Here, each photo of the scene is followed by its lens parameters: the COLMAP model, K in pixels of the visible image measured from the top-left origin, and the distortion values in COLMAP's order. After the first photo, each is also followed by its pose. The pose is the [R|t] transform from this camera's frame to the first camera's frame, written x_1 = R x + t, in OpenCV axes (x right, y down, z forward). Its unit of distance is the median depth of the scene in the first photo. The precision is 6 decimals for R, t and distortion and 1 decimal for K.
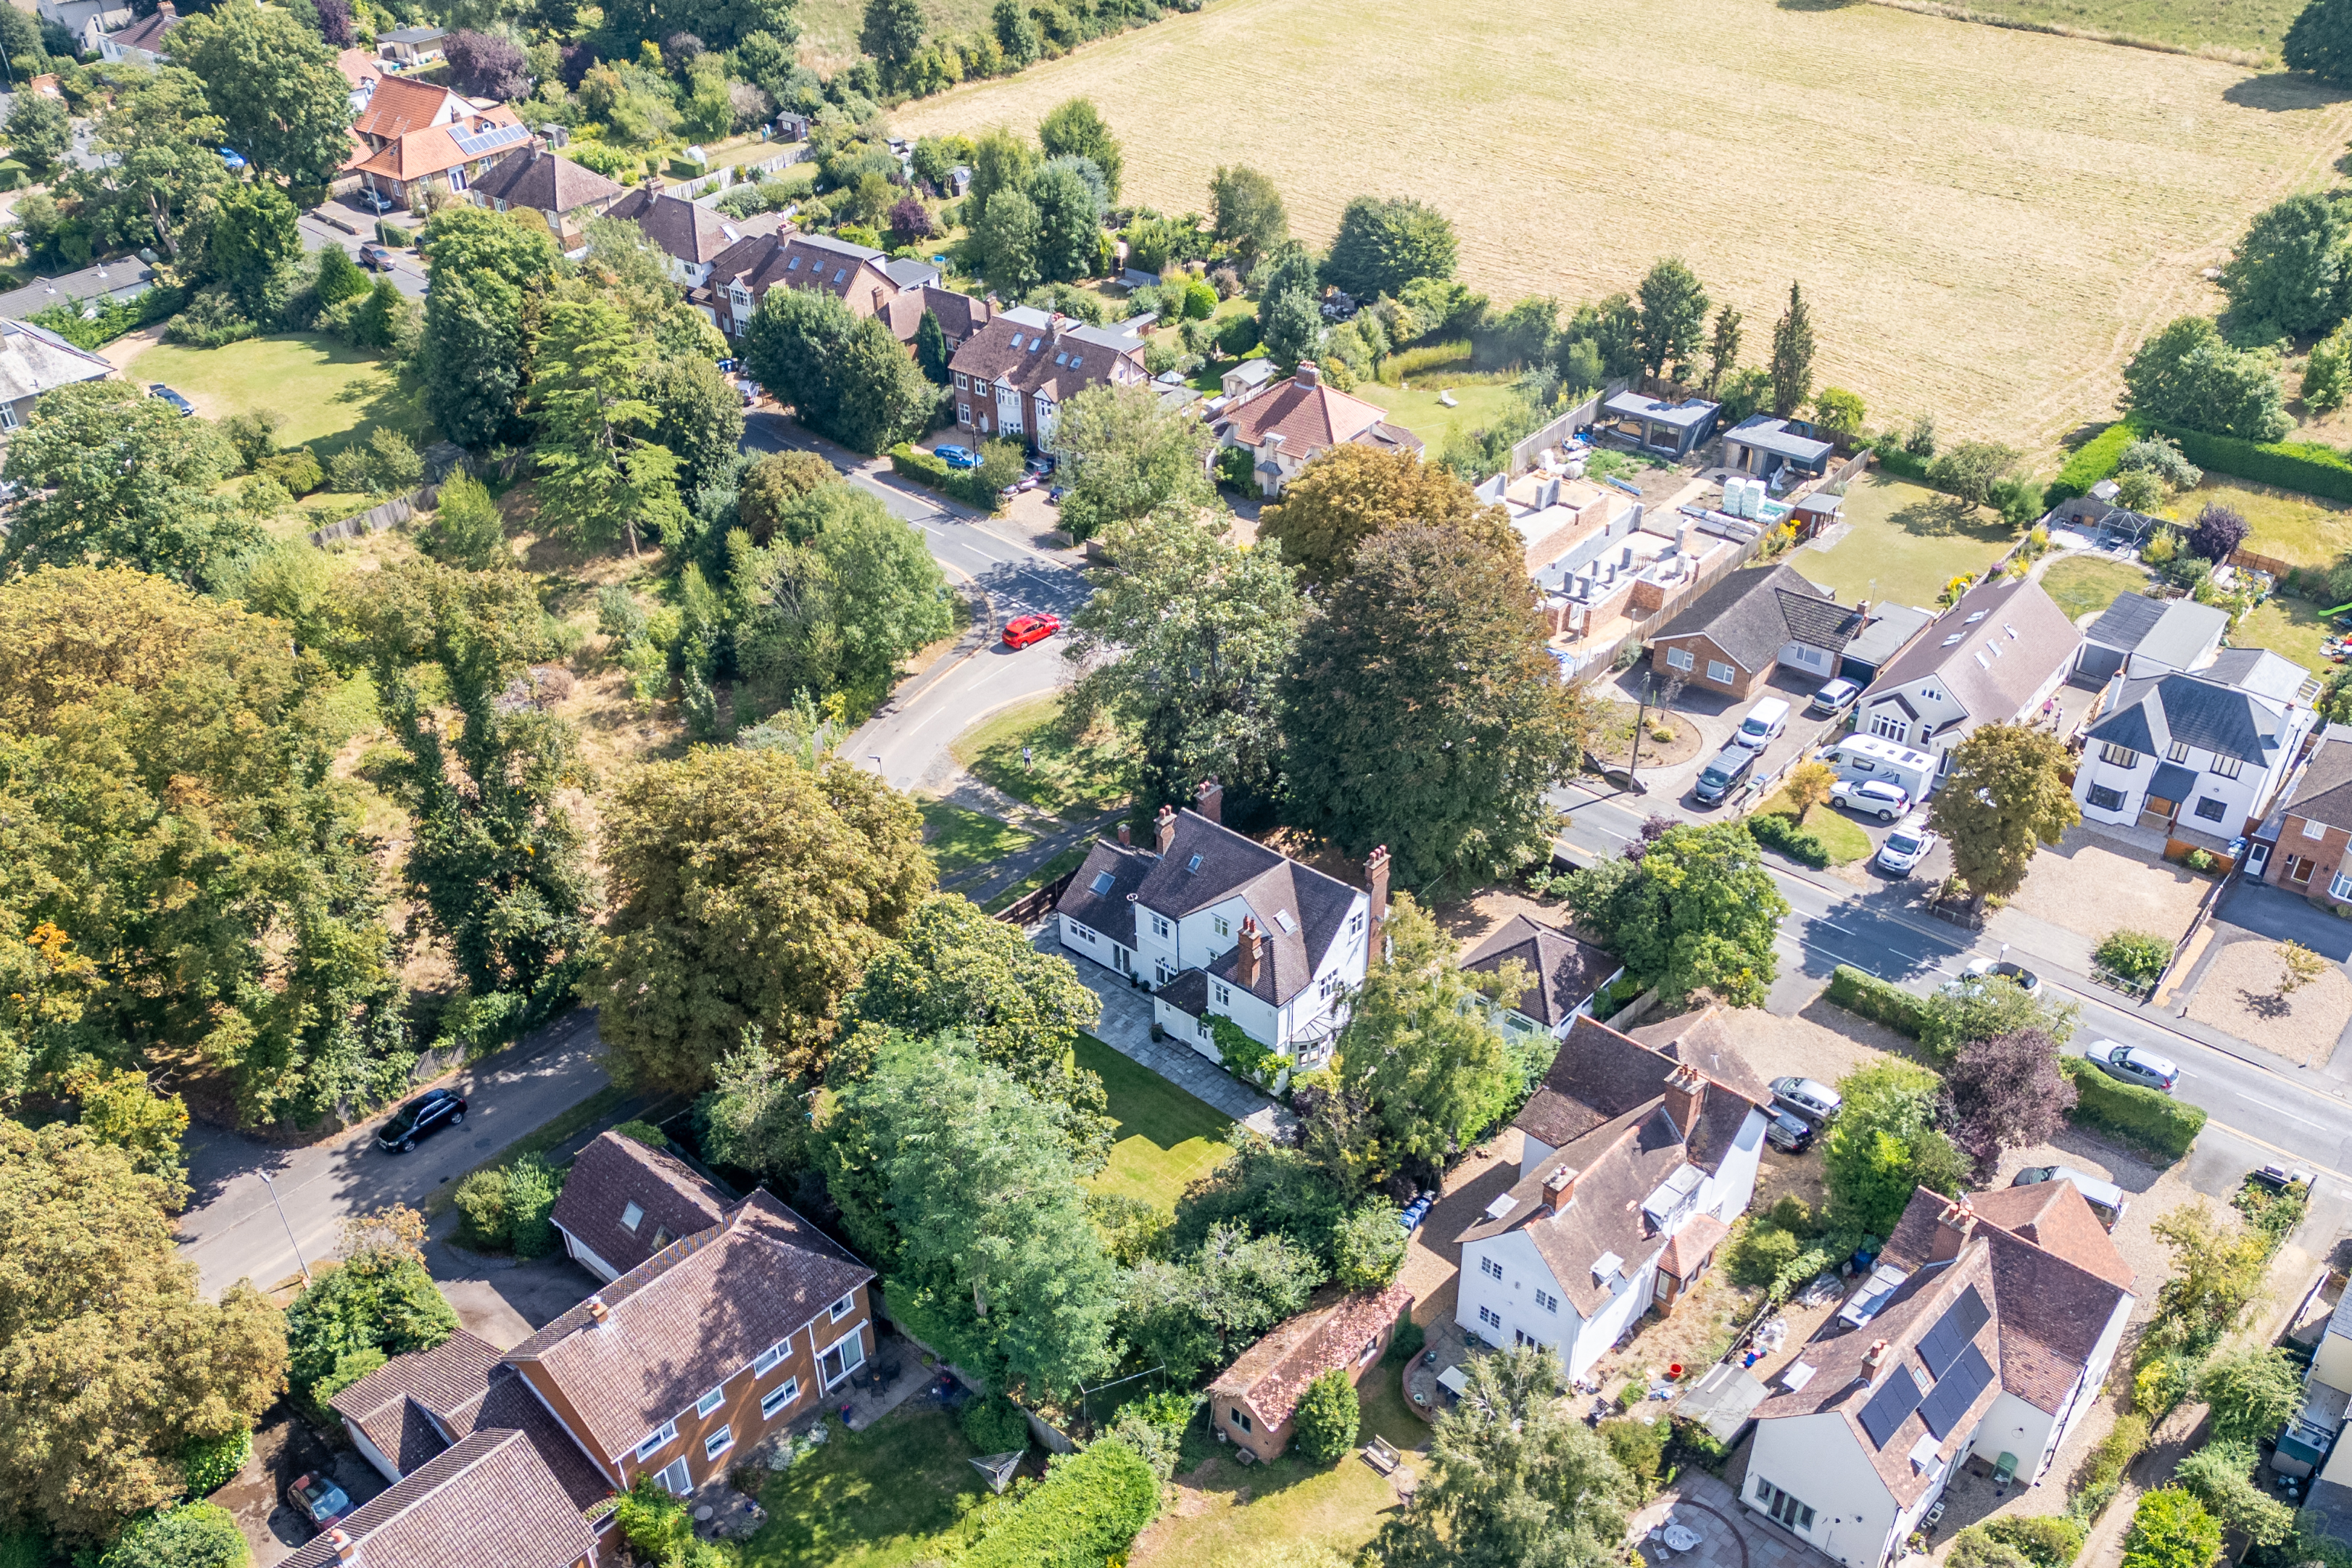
lens RADIAL K [[1618.4, 0, 1172.6], [0, 1618.4, 781.8], [0, 0, 1]] dist [0.003685, -0.003060]
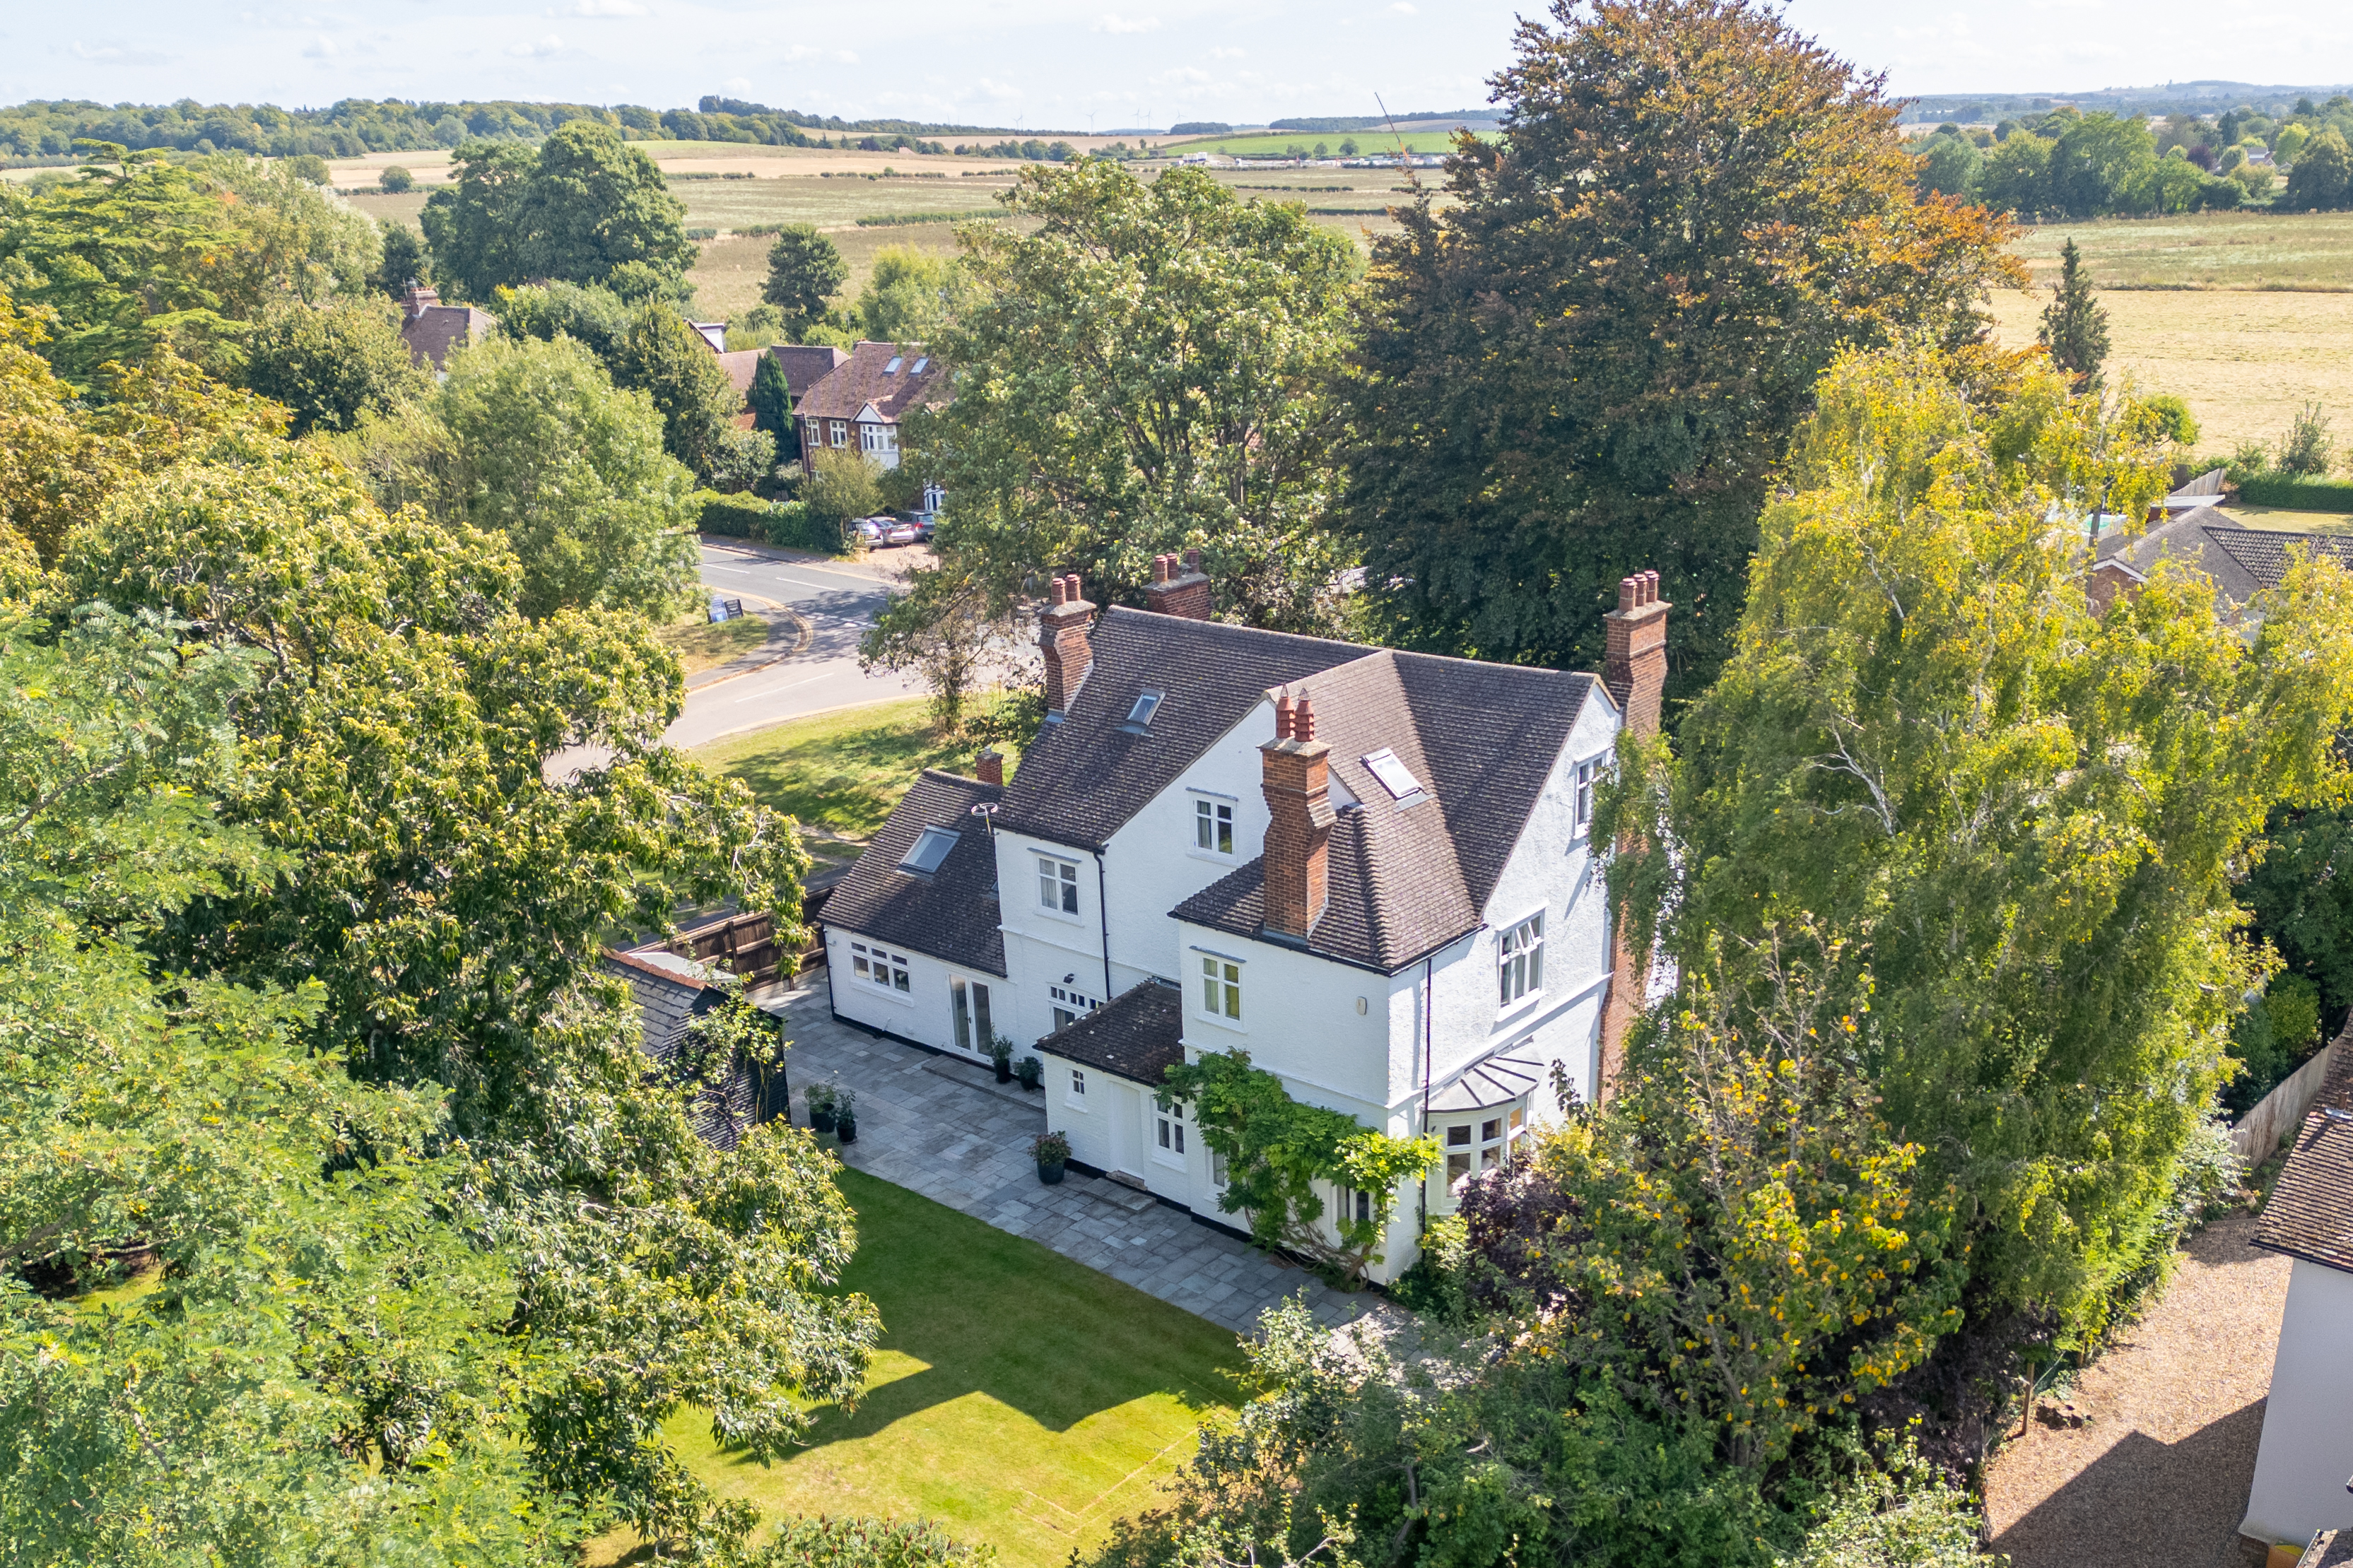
lens RADIAL K [[2035.7, 0, 1180.4], [0, 2035.7, 786.4], [0, 0, 1]] dist [0.039879, 0.000468]
pose [[0.999727, -0.019610, 0.012716, 0.016086], [0.021826, 0.977925, -0.207811, 0.173053], [-0.008360, 0.208032, 0.978086, 0.533494]]
